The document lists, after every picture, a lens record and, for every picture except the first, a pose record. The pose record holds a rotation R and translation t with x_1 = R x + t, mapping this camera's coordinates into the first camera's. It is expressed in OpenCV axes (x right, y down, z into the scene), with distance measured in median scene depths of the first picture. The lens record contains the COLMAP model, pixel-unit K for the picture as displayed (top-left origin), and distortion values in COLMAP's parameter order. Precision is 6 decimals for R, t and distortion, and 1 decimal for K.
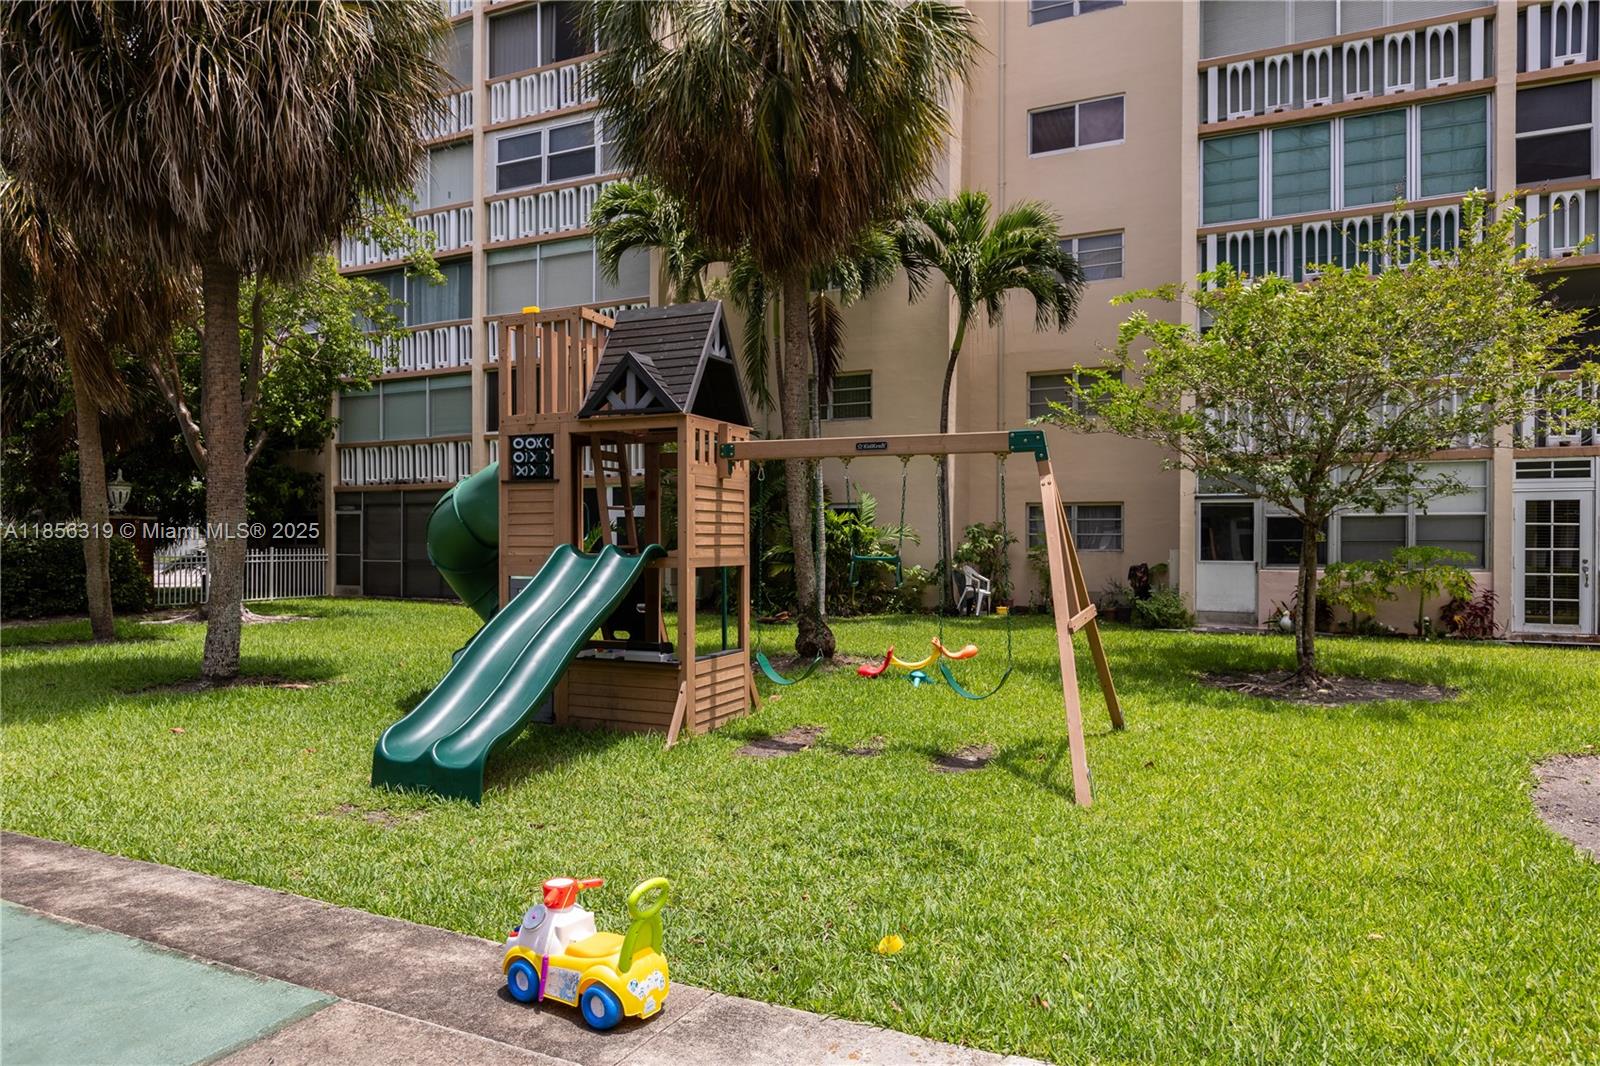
lens RADIAL K [[1019.0, 0, 808.0], [0, 1019.0, 540.7], [0, 0, 1]] dist [0.010973, 0.001543]
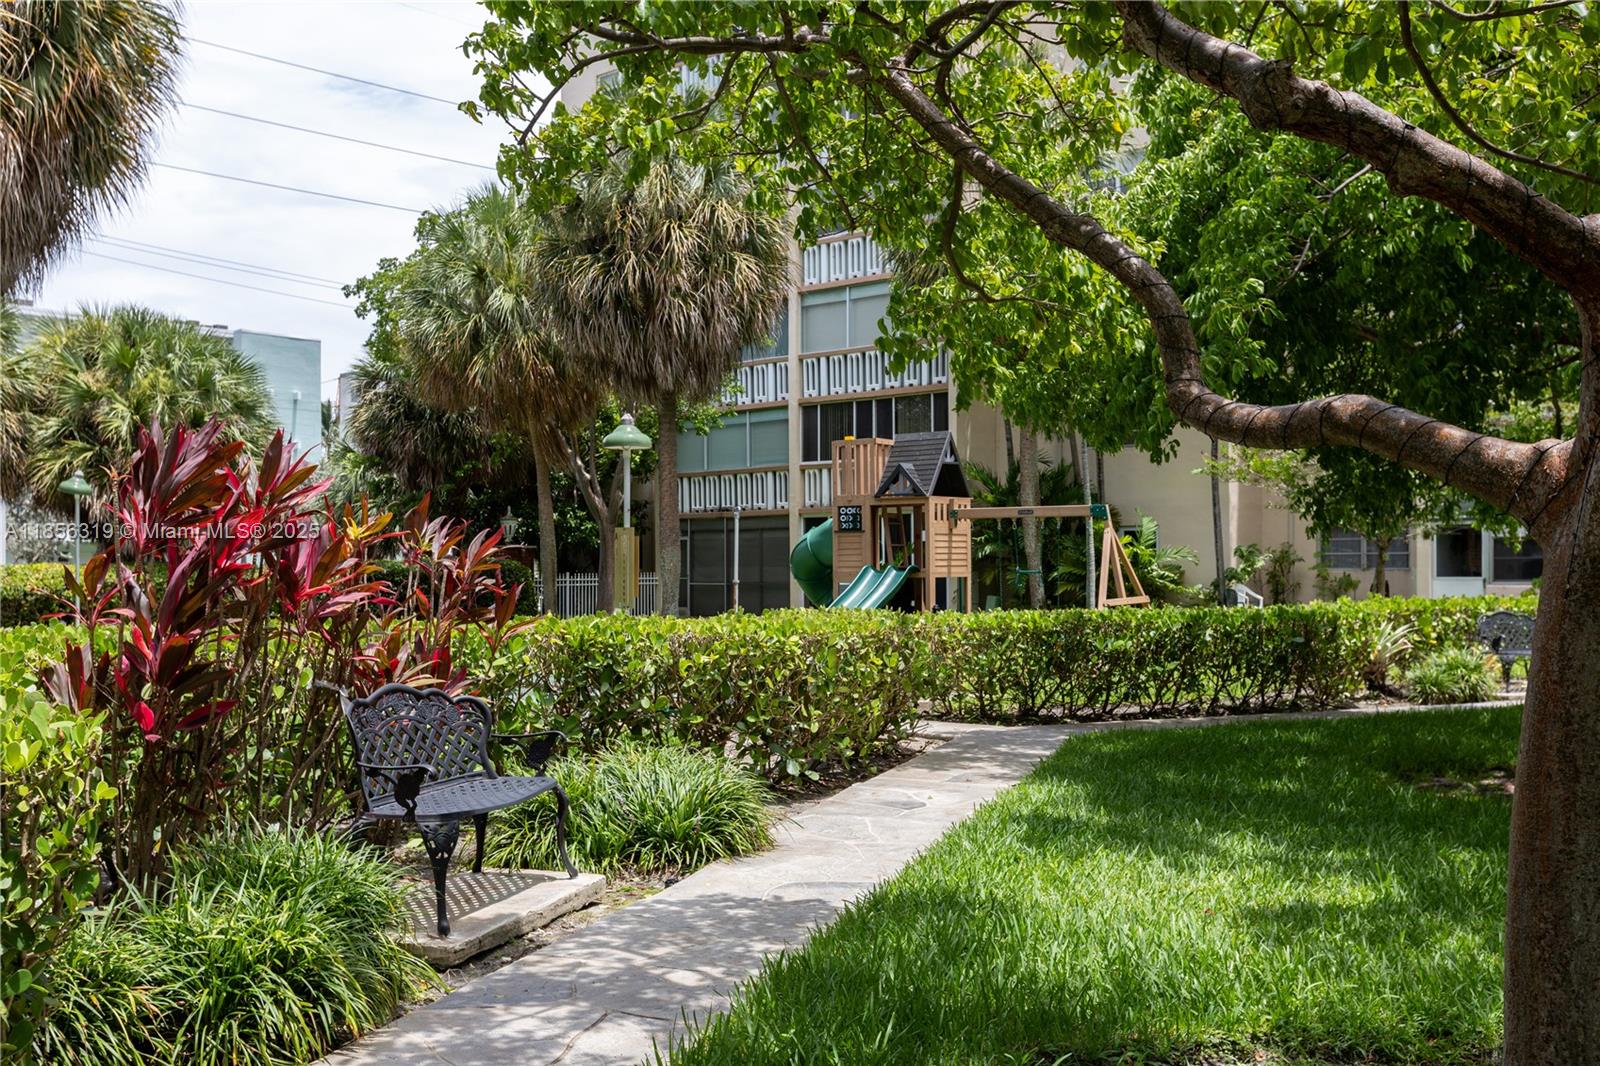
lens RADIAL K [[1596.3, 0, 801.1], [0, 1596.3, 535.4], [0, 0, 1]] dist [0.005599, 0.000000]
pose [[0.959720, -0.011627, -0.280718, 0.413416], [0.006887, 0.999817, -0.017864, 0.000068], [0.280874, 0.015211, 0.959624, -1.634576]]
